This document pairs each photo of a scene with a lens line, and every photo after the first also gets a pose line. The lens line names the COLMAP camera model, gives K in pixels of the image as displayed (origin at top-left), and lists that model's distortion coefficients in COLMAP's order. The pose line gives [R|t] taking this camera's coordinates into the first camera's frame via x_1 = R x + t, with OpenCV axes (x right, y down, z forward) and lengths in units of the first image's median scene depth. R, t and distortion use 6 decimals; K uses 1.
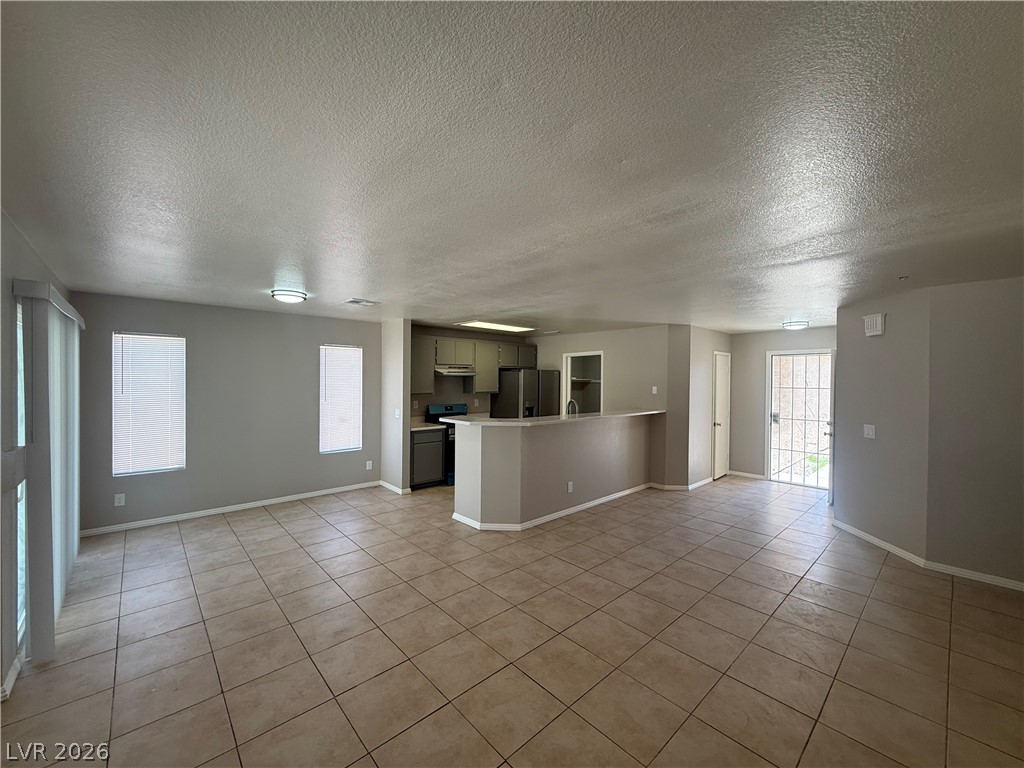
lens RADIAL K [[408.1, 0, 509.0], [0, 408.1, 382.3], [0, 0, 1]] dist [0.000321, 0.000161]
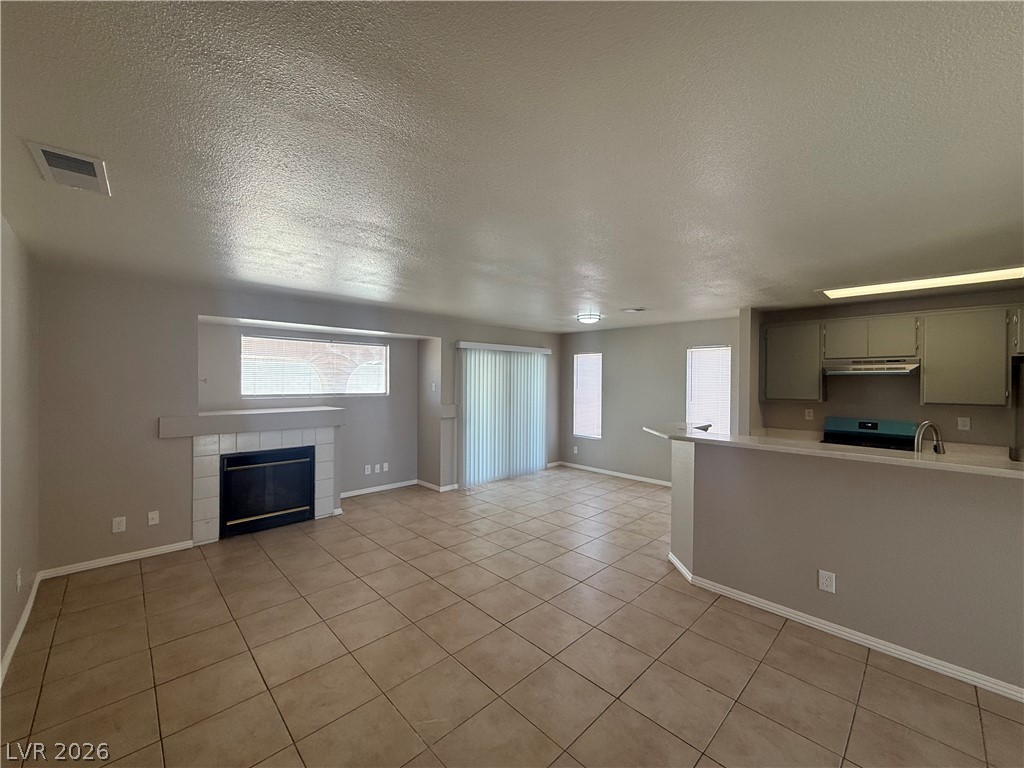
lens RADIAL K [[408.1, 0, 509.2], [0, 408.1, 383.0], [0, 0, 1]] dist [0.000321, 0.000161]
pose [[0.032399, 0.000647, -0.999475, 0.747331], [-0.015147, 0.999885, 0.000157, 0.007333], [0.999360, 0.015134, 0.032405, 0.639347]]
